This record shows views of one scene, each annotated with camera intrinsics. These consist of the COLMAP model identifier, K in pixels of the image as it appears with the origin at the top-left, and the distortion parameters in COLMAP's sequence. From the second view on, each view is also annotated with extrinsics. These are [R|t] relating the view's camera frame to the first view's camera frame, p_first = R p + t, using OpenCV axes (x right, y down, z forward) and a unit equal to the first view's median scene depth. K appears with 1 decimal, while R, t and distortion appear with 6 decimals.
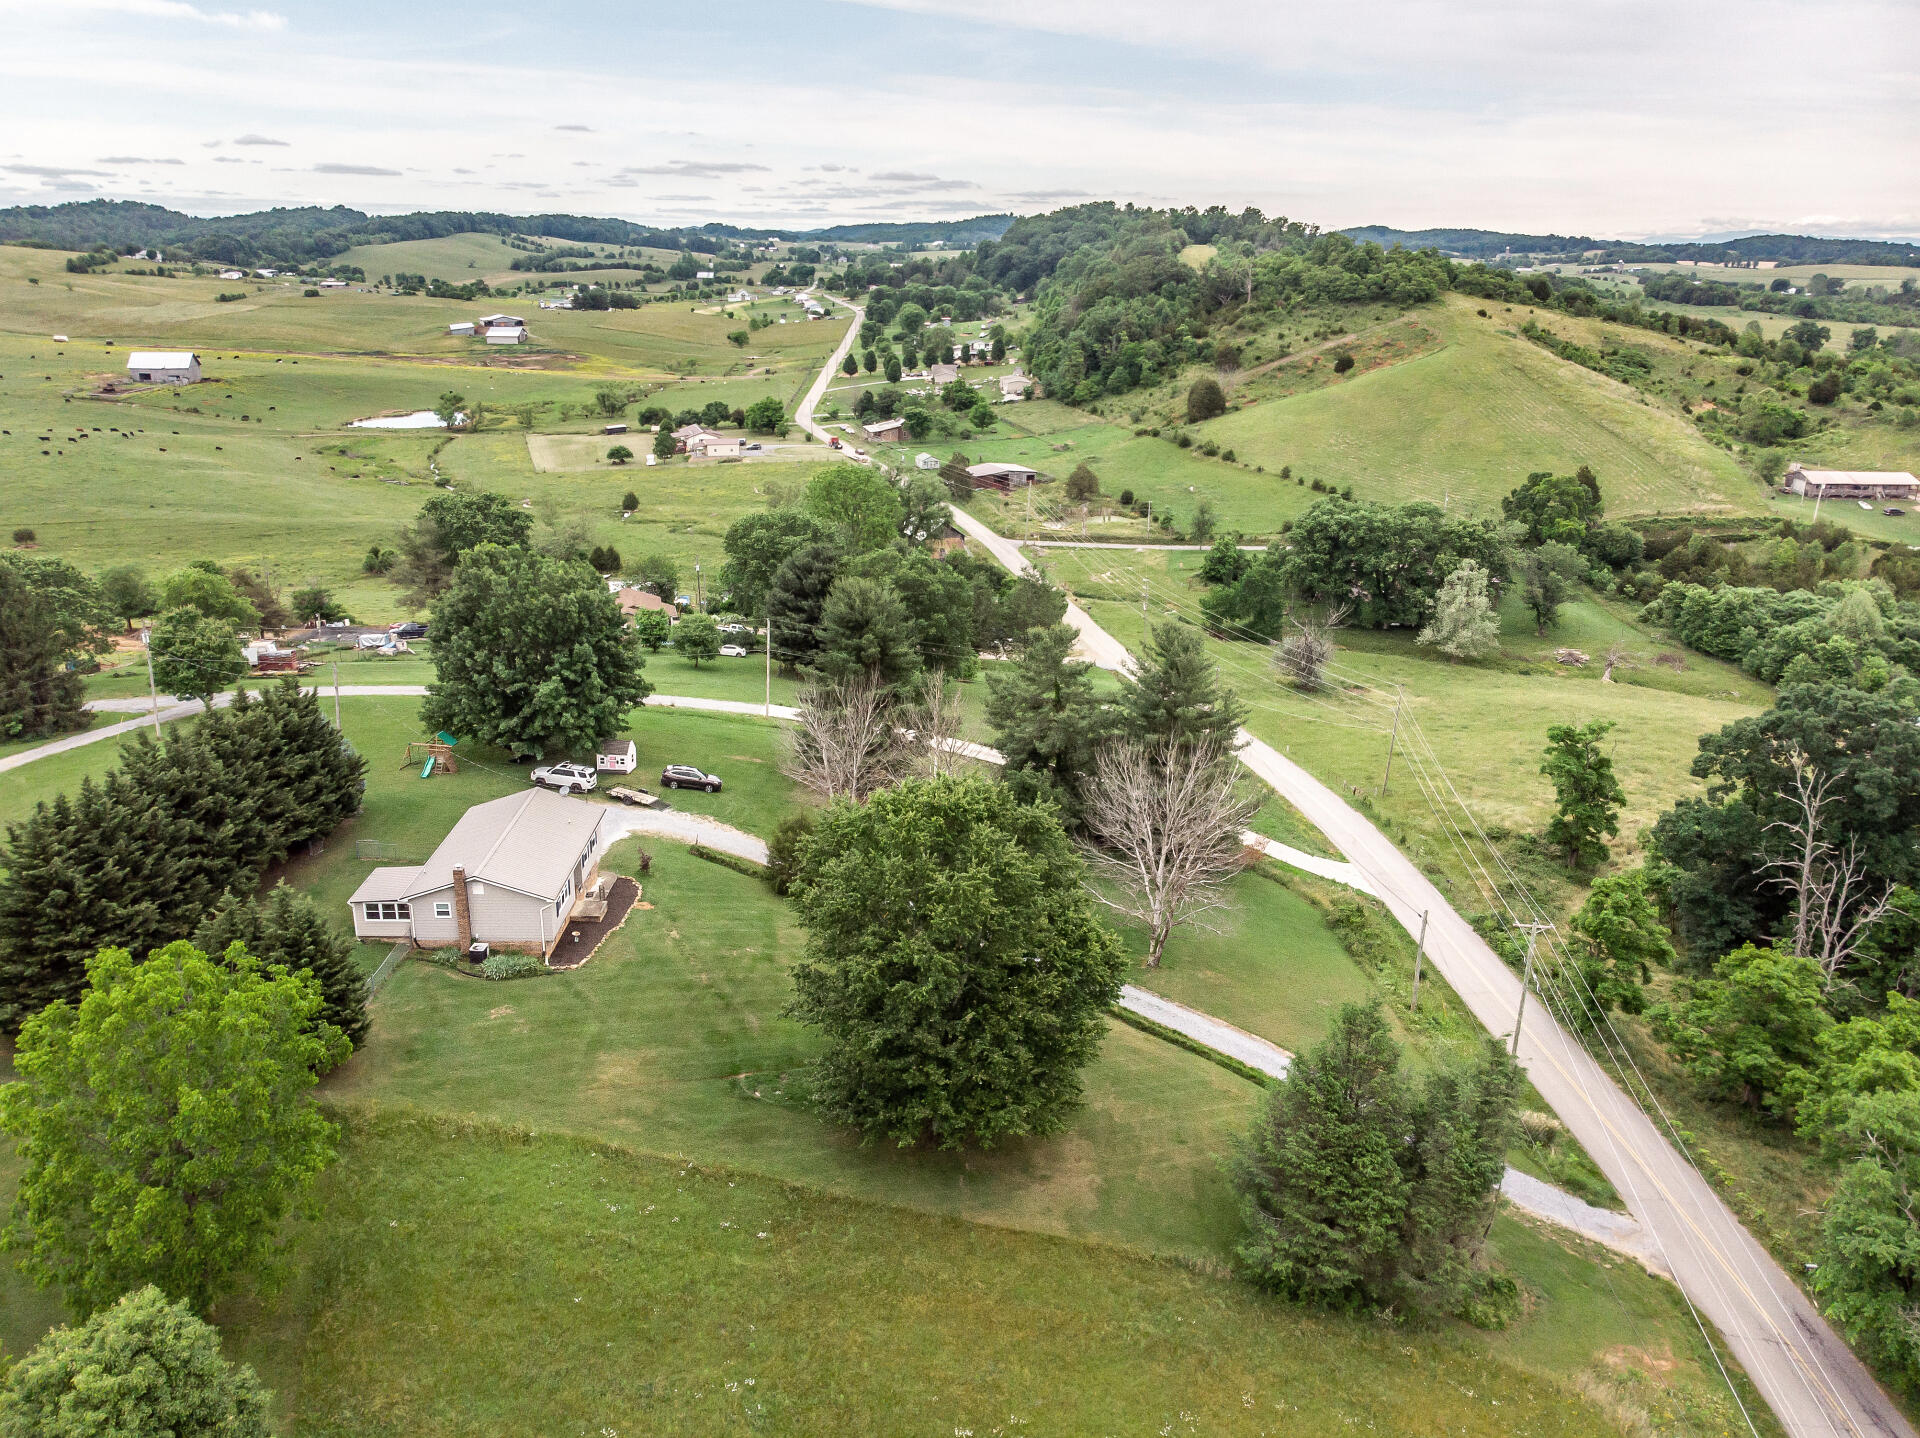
lens RADIAL K [[1413.3, 0, 956.5], [0, 1413.3, 731.7], [0, 0, 1]] dist [-0.001733, 0.001890]
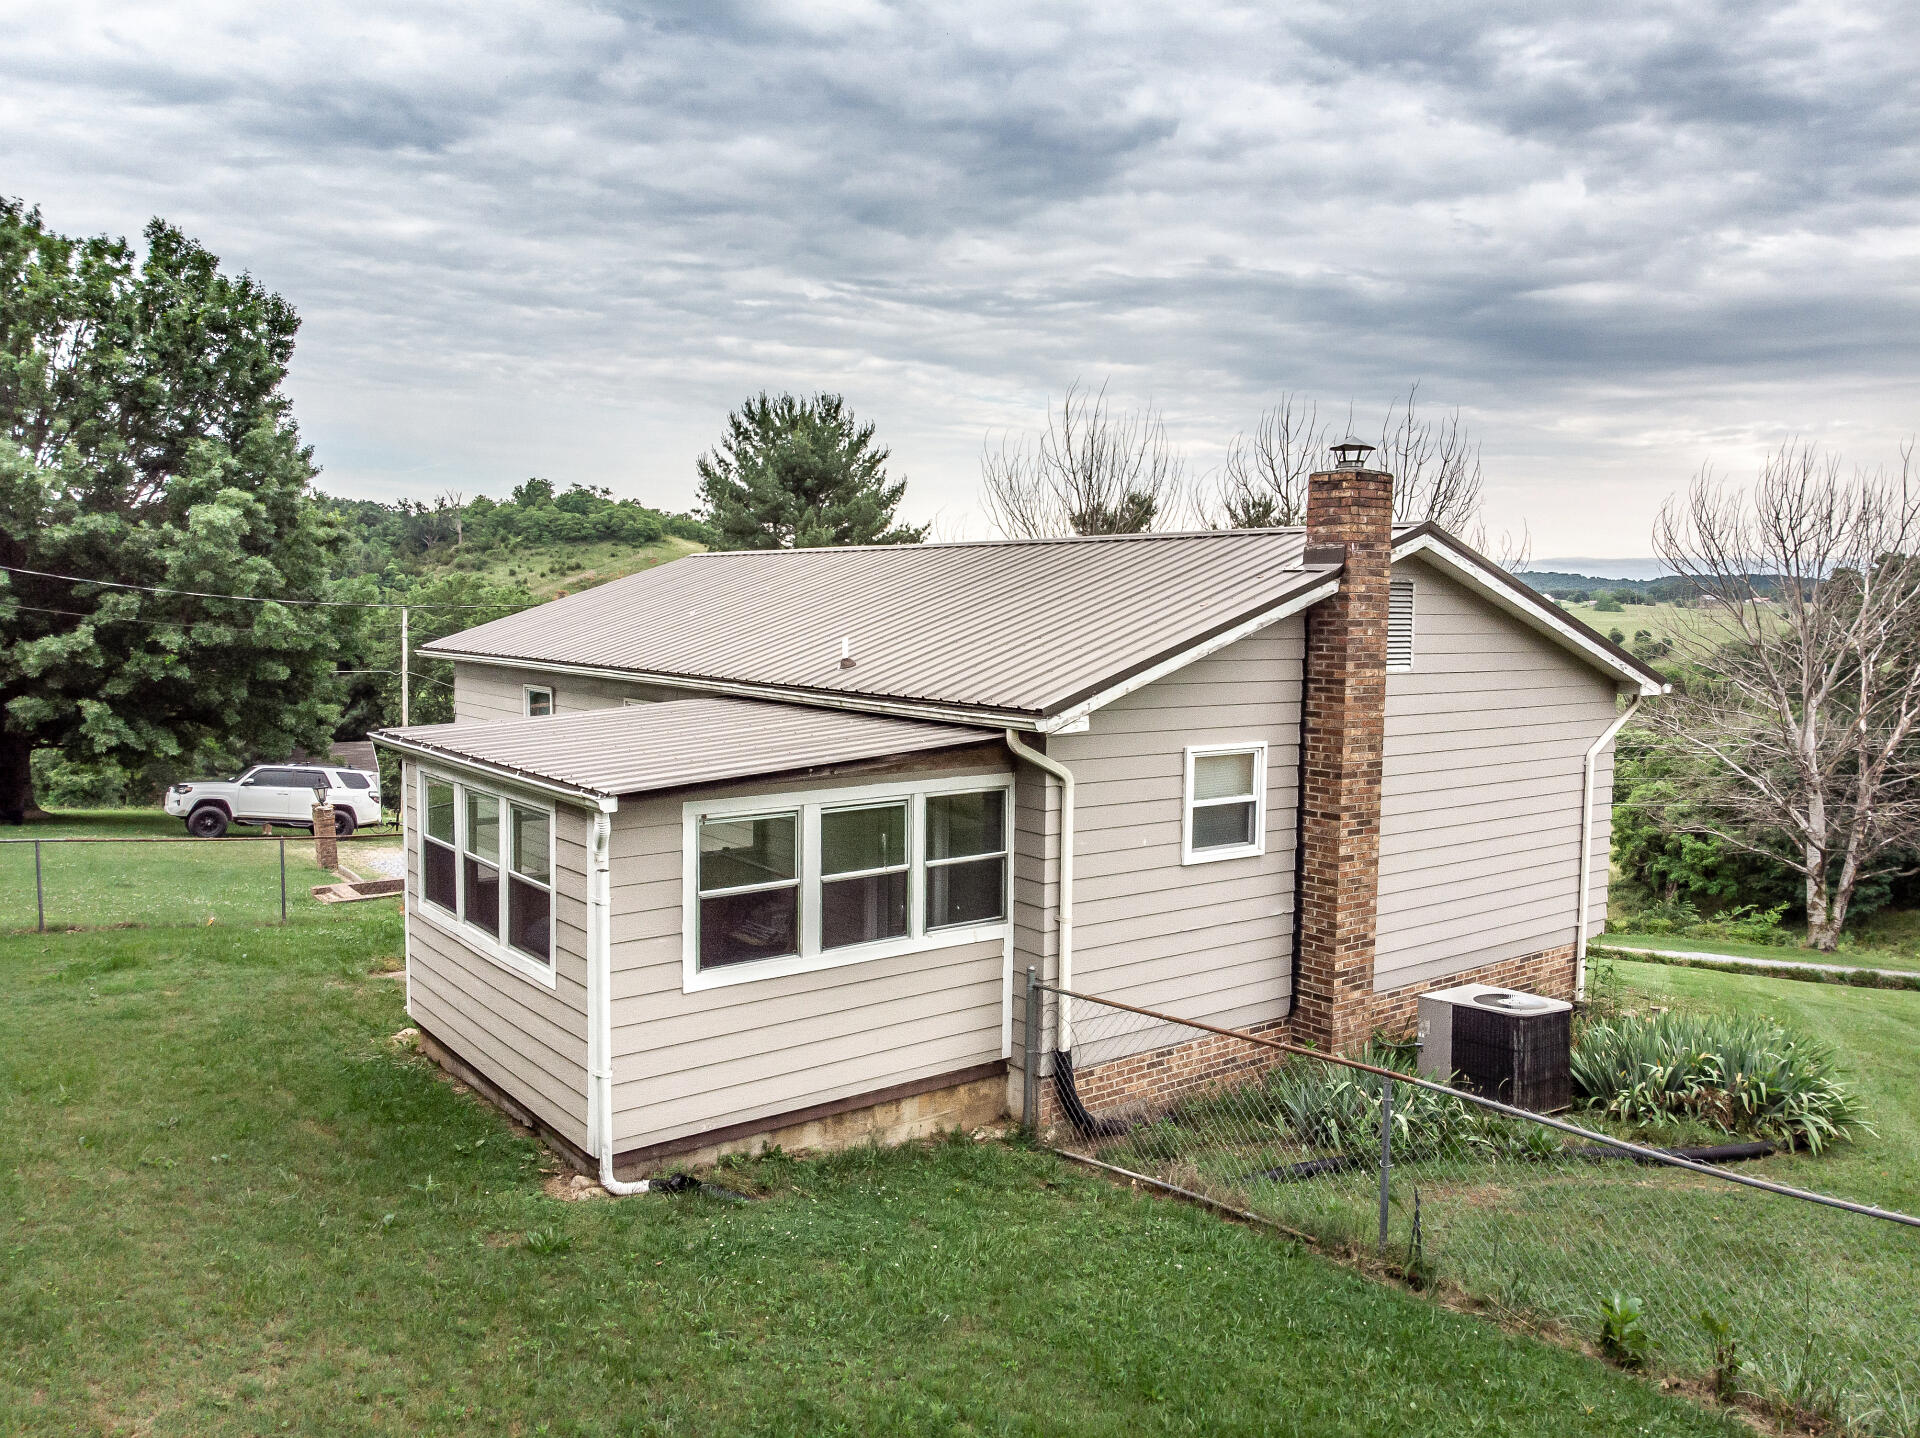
lens RADIAL K [[1417.5, 0, 941.0], [0, 1417.5, 719.2], [0, 0, 1]] dist [-0.002031, 0.001943]
pose [[0.803203, -0.052834, 0.593358, -0.089761], [0.198189, 0.963018, -0.182530, 0.026427], [-0.561771, 0.264206, 0.783970, 0.171748]]
